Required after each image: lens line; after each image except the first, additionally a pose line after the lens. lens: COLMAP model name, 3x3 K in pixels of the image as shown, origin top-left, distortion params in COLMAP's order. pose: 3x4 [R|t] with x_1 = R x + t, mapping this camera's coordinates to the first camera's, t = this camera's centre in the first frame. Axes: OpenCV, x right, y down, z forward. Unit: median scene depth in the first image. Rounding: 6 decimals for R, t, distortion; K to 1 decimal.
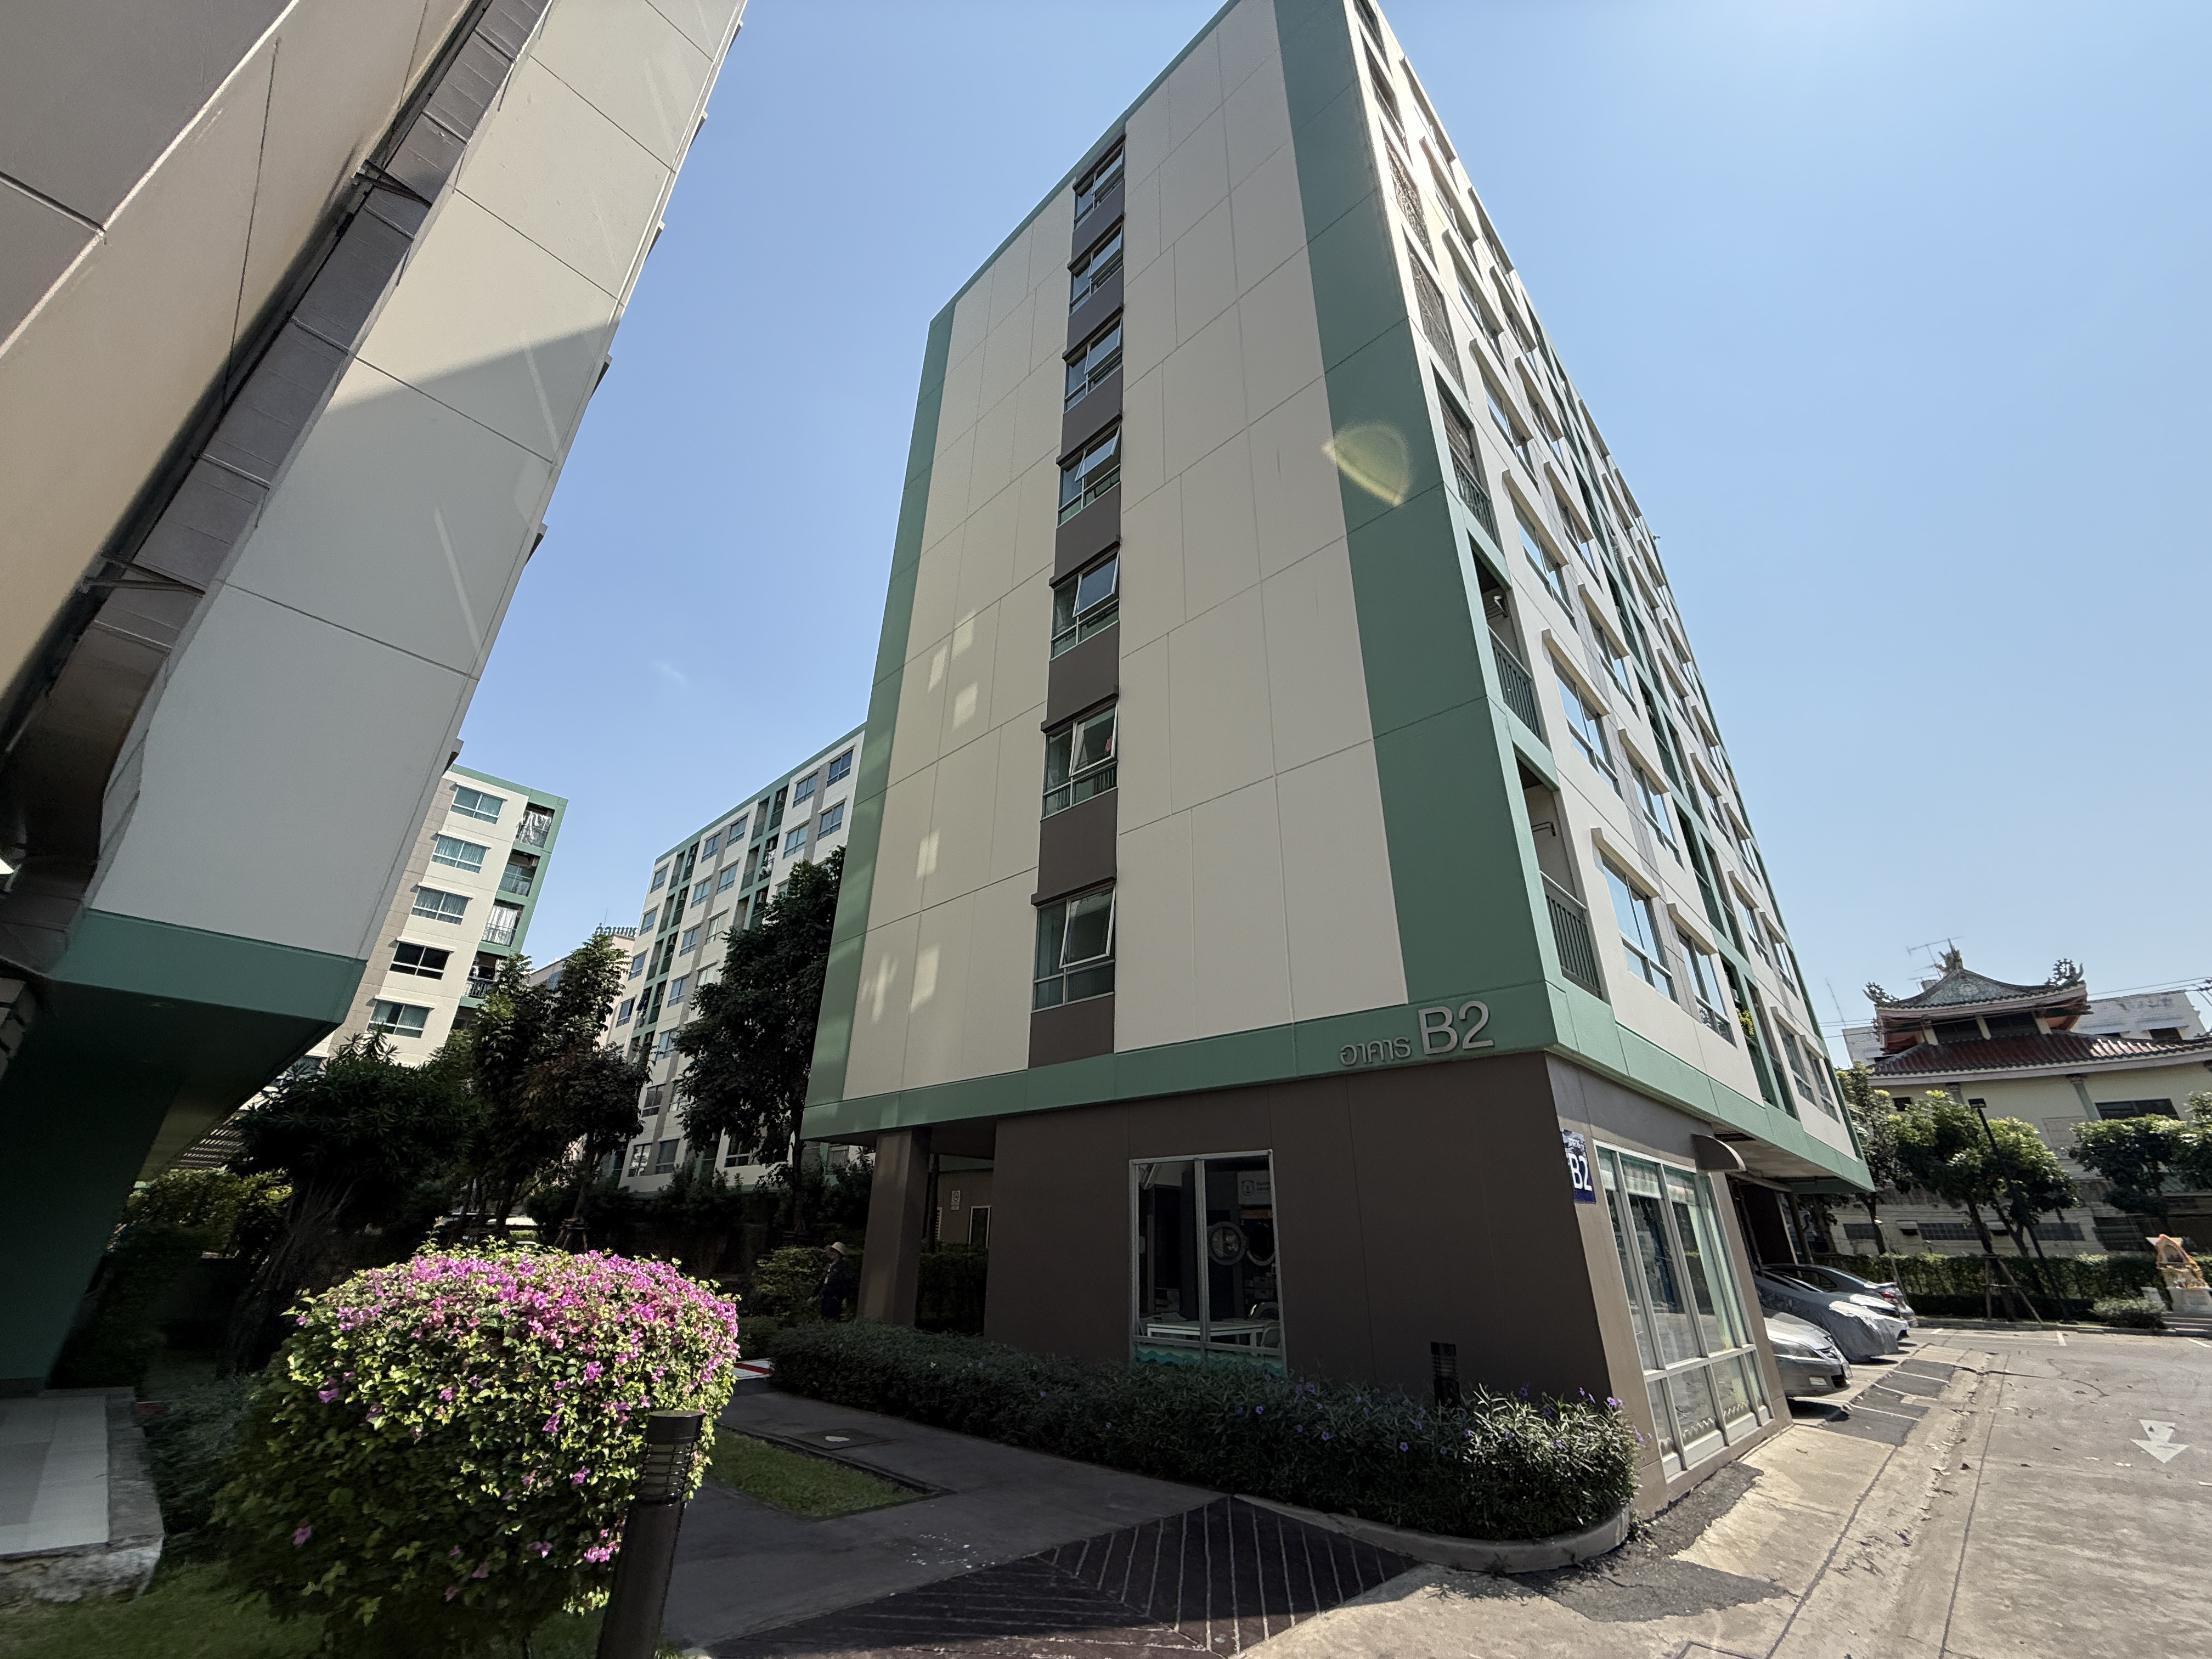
lens RADIAL K [[872.2, 0, 1101.2], [0, 872.2, 838.4], [0, 0, 1]] dist [-0.005582, 0.000521]
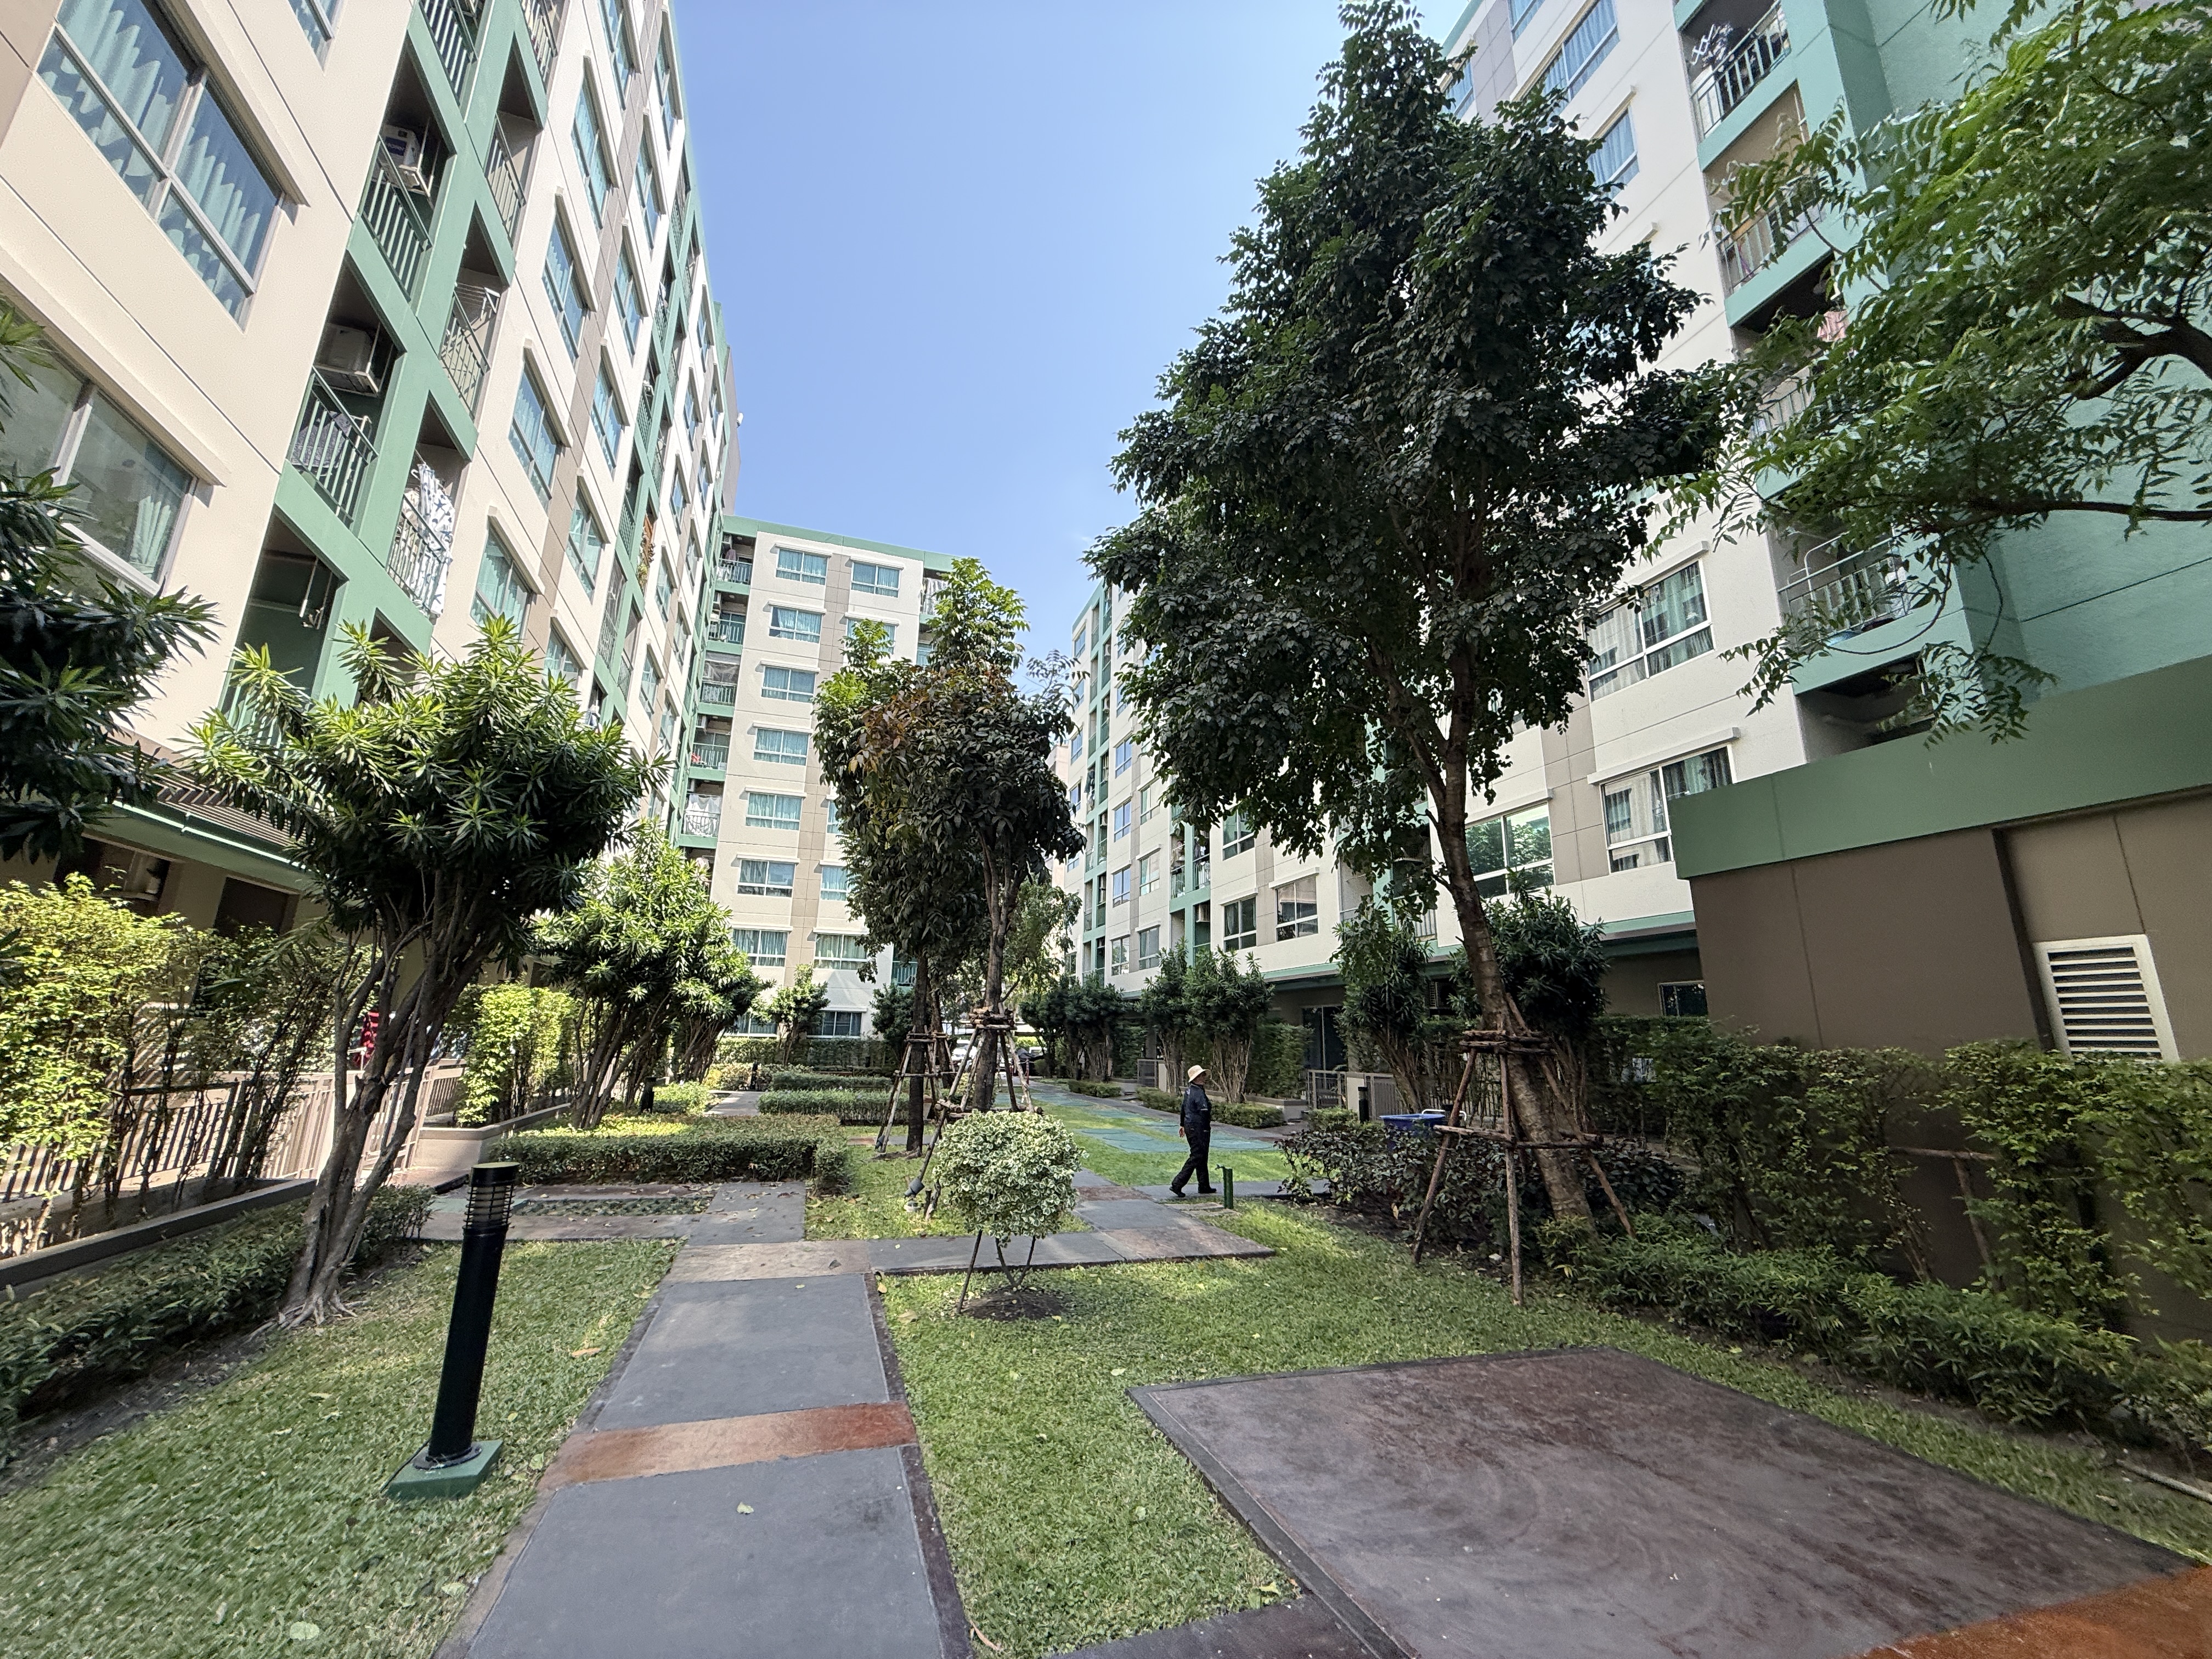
lens RADIAL K [[872.2, 0, 1107.2], [0, 872.2, 824.8], [0, 0, 1]] dist [-0.005582, 0.000521]
pose [[0.881699, -0.116064, -0.457313, -0.154669], [0.198983, 0.970327, 0.137375, 0.138135], [0.427799, -0.212121, 0.878631, 0.305625]]
